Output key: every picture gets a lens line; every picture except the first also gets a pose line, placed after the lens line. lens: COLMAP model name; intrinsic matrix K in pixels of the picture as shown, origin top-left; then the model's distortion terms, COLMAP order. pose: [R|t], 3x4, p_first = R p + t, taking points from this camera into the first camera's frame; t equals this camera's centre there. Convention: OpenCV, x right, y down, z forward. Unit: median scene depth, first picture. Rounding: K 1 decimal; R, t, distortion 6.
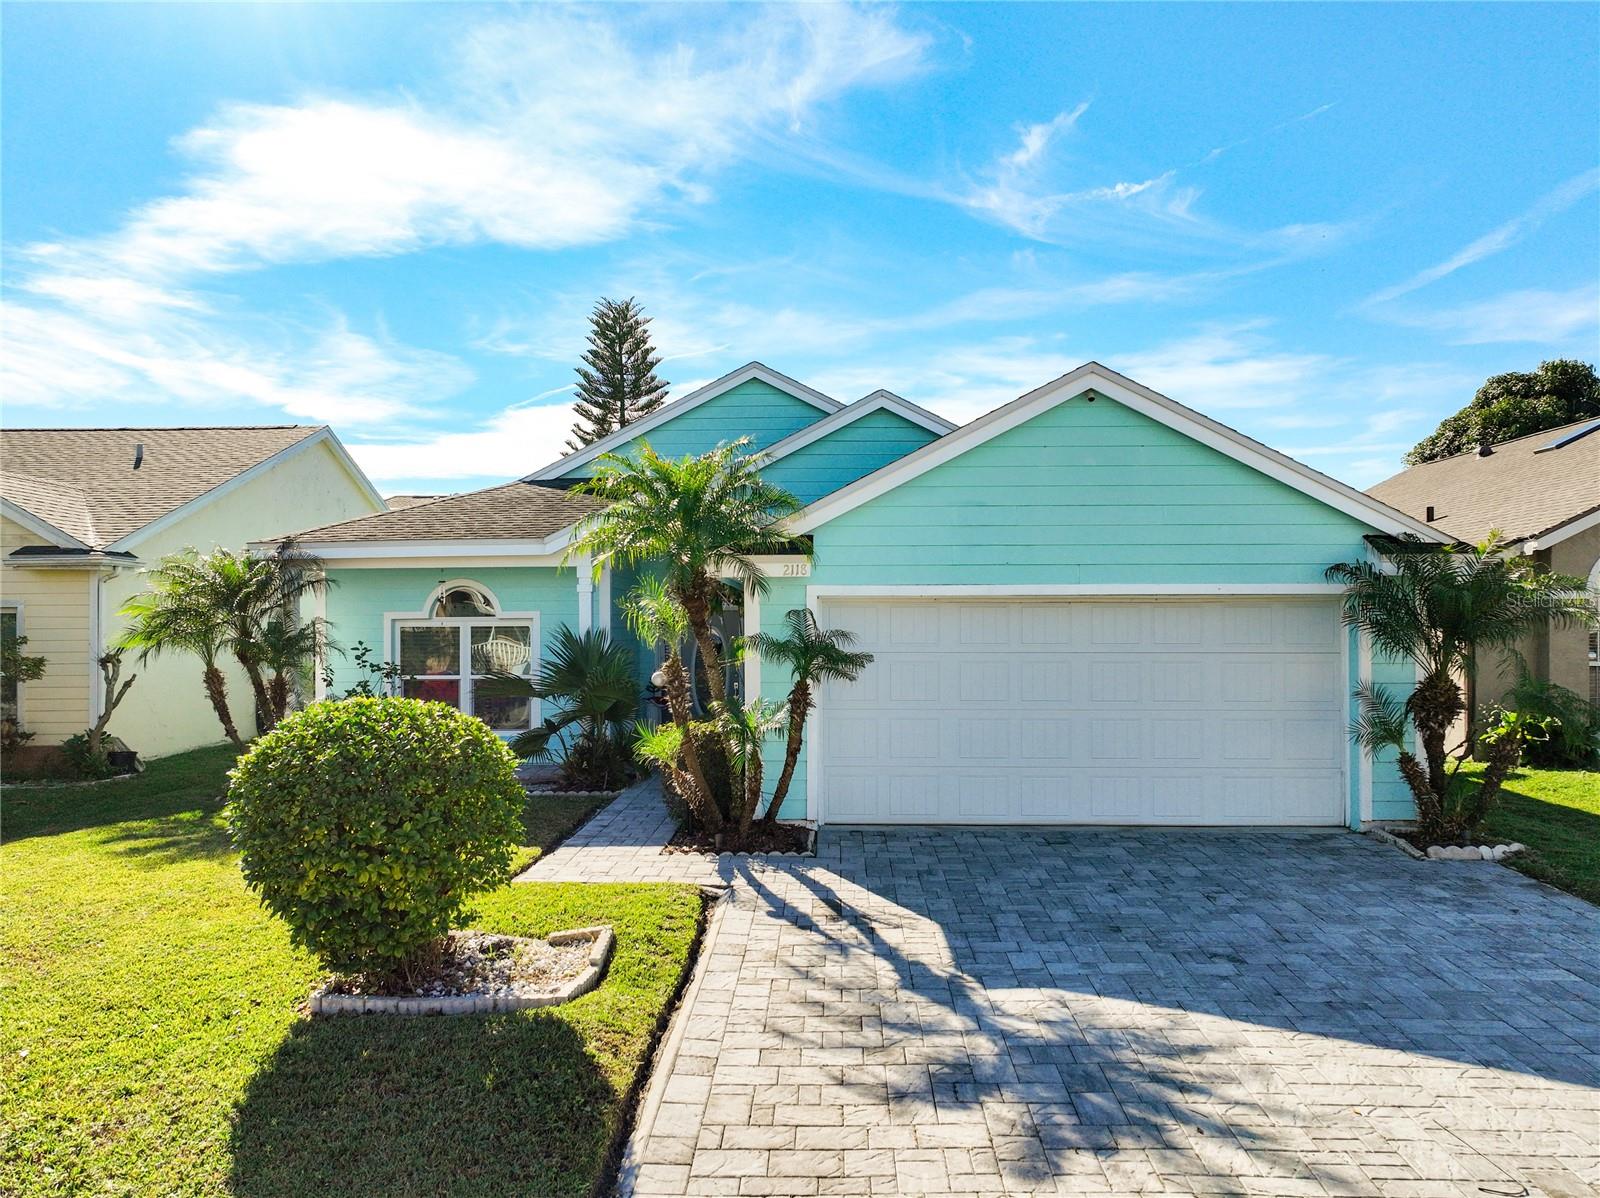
lens RADIAL K [[1123.2, 0, 800.9], [0, 1123.2, 606.7], [0, 0, 1]] dist [-0.000004, 0.011953]
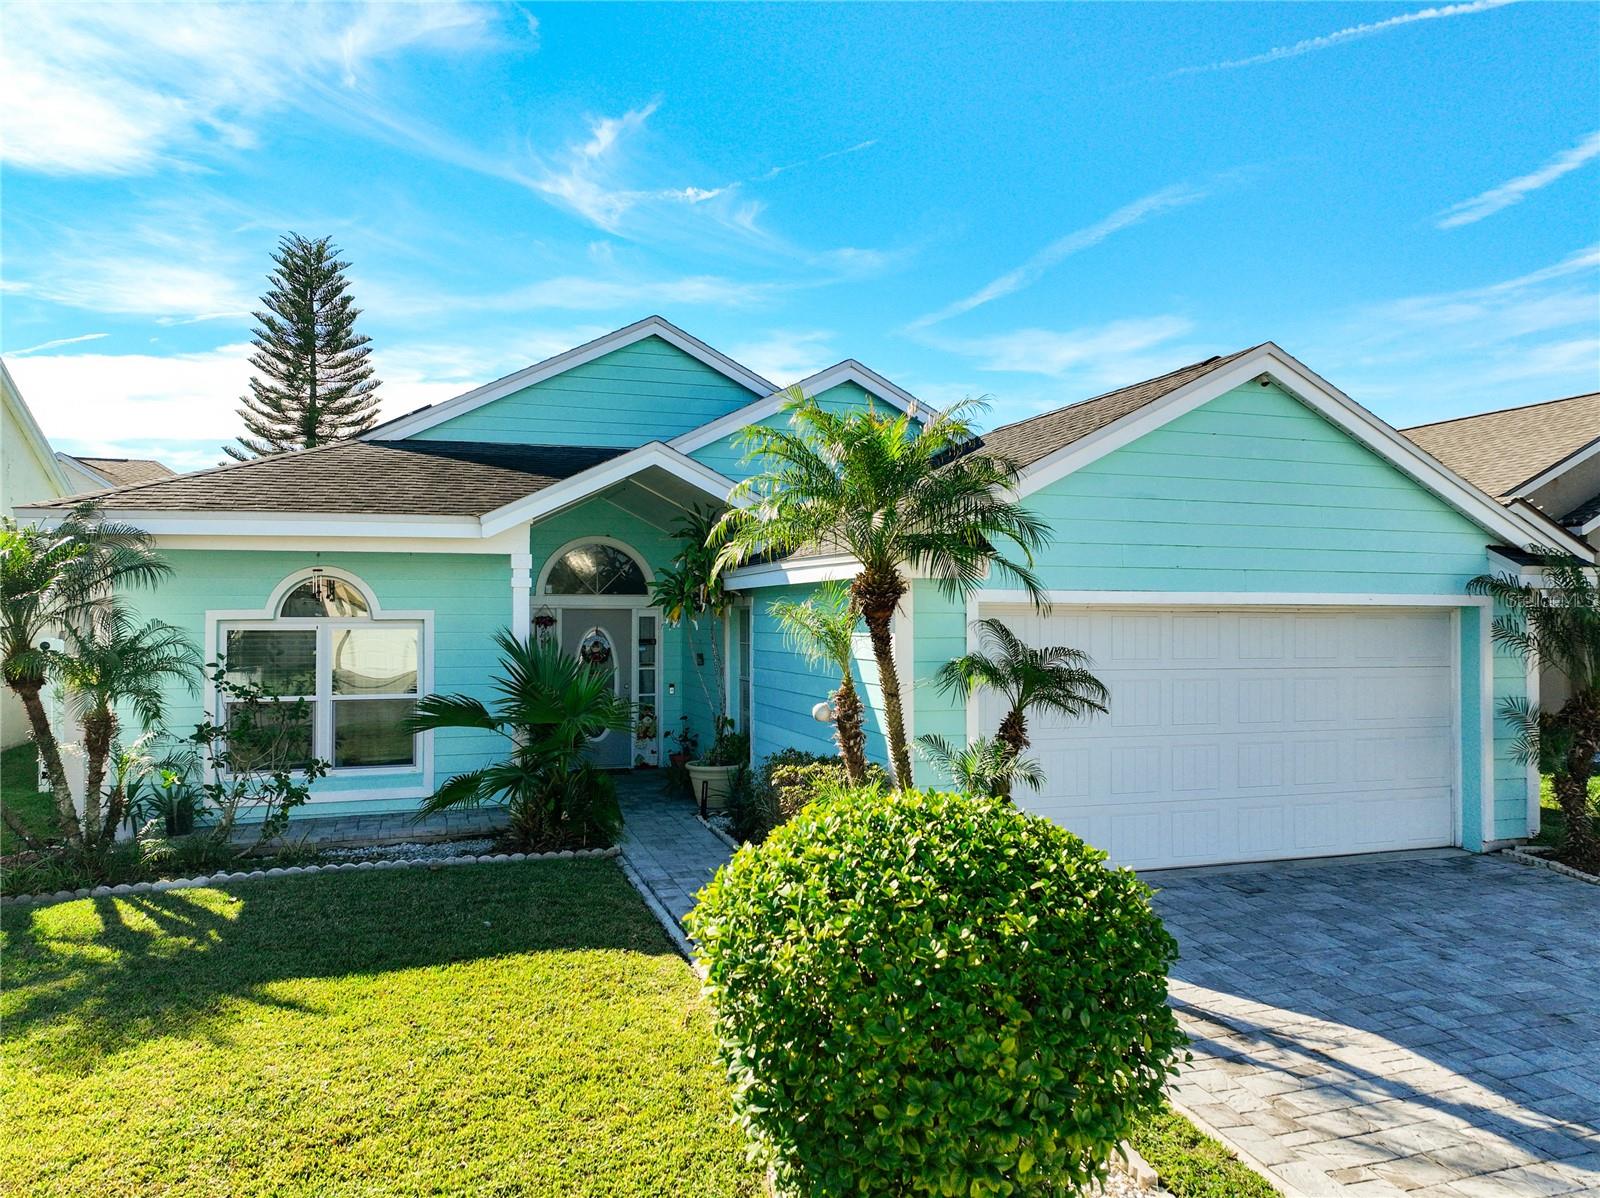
lens RADIAL K [[1114.6, 0, 800.0], [0, 1114.6, 599.0], [0, 0, 1]] dist [0.009723, 0.007214]
pose [[0.942235, 0.010965, 0.334772, -0.409775], [-0.011861, 0.999929, 0.000632, -0.011899], [-0.334741, -0.004566, 0.942299, 0.319294]]
